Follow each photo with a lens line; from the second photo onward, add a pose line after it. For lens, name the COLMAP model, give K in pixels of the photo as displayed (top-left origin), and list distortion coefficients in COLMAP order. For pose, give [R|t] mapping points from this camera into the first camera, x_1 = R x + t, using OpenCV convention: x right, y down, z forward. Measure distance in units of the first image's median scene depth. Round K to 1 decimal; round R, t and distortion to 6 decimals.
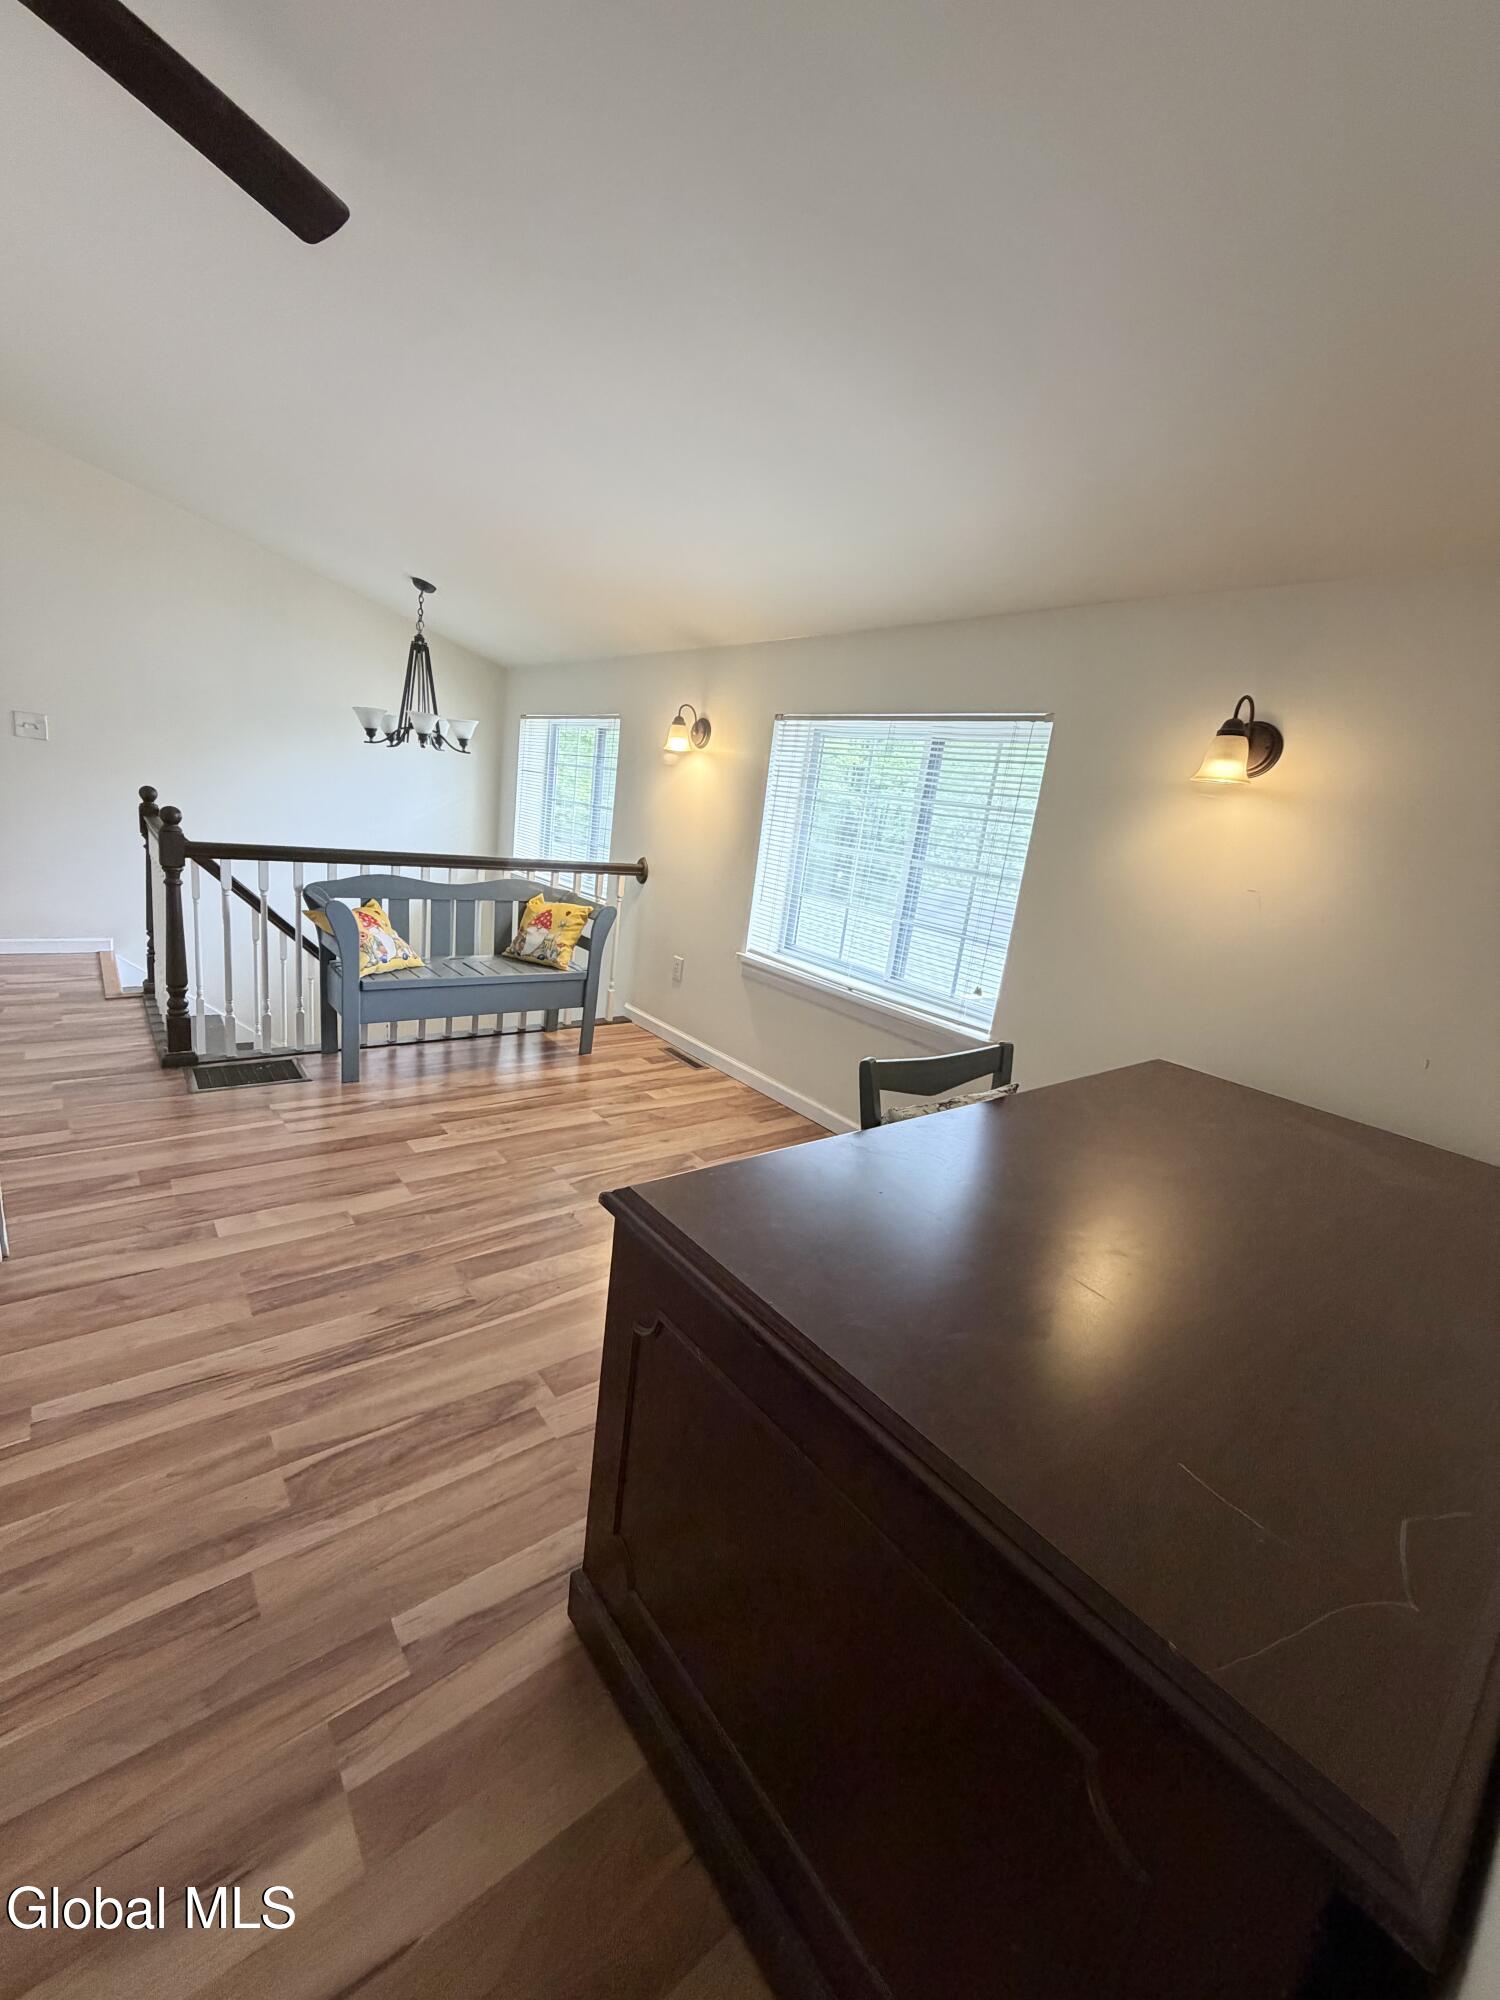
lens RADIAL K [[796.5, 0, 747.4], [0, 796.5, 993.9], [0, 0, 1]] dist [0.001064, 0.000718]
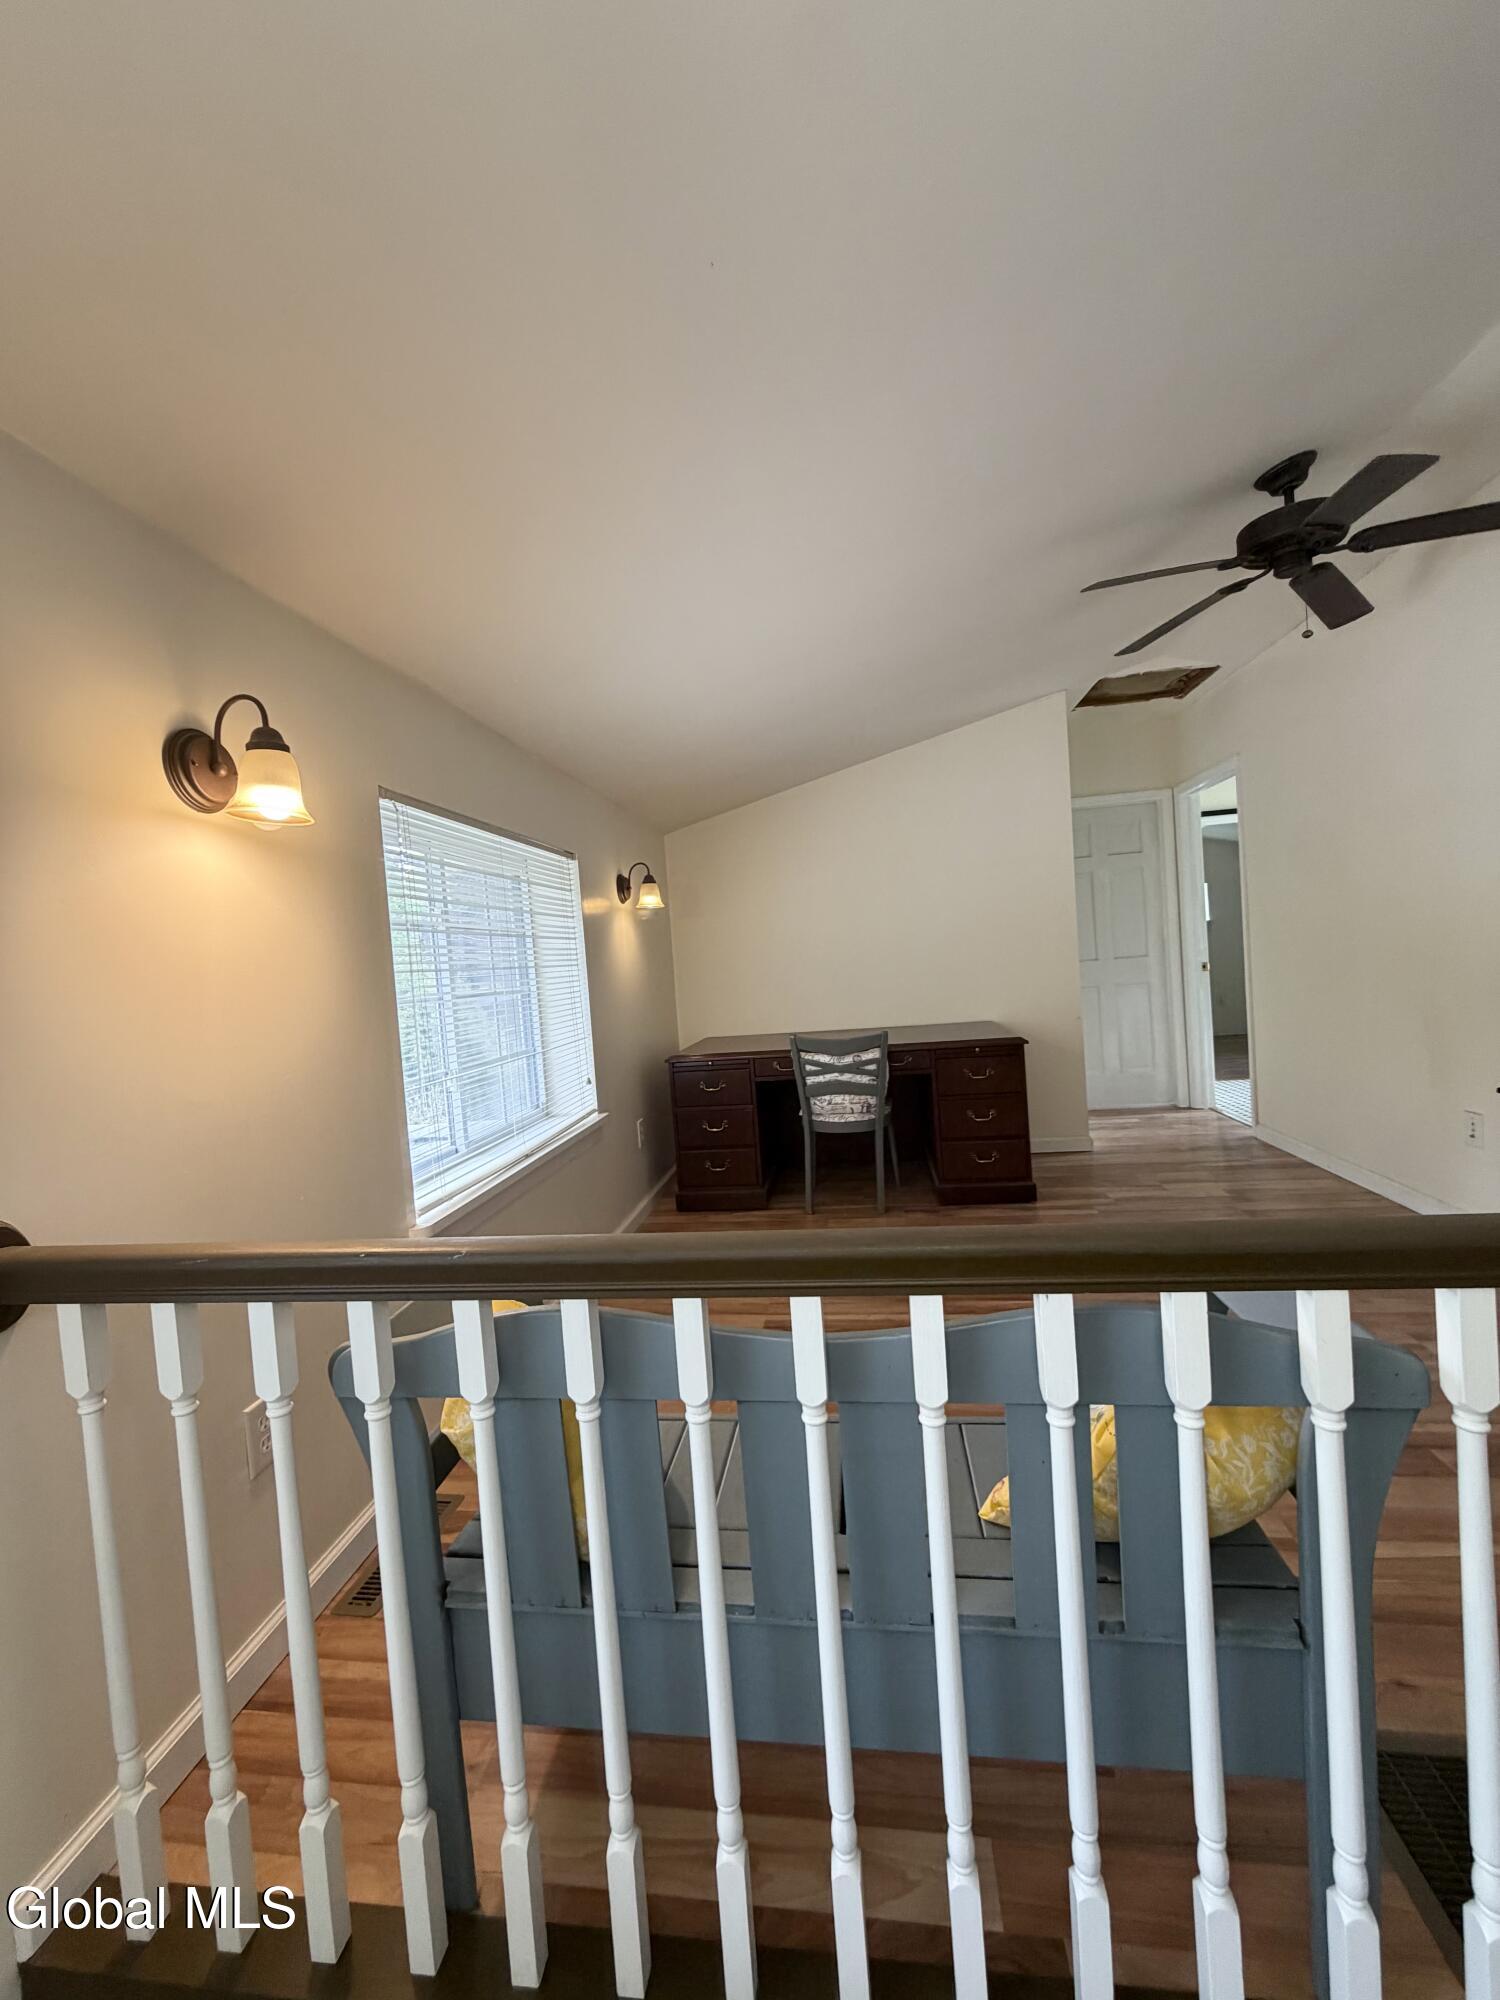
lens RADIAL K [[796.5, 0, 747.4], [0, 796.5, 993.9], [0, 0, 1]] dist [0.001064, 0.000718]
pose [[-0.691225, -0.100691, 0.715591, -0.522959], [0.162820, 0.943081, 0.289978, -0.334916], [-0.704058, 0.316952, -0.635487, 1.208360]]
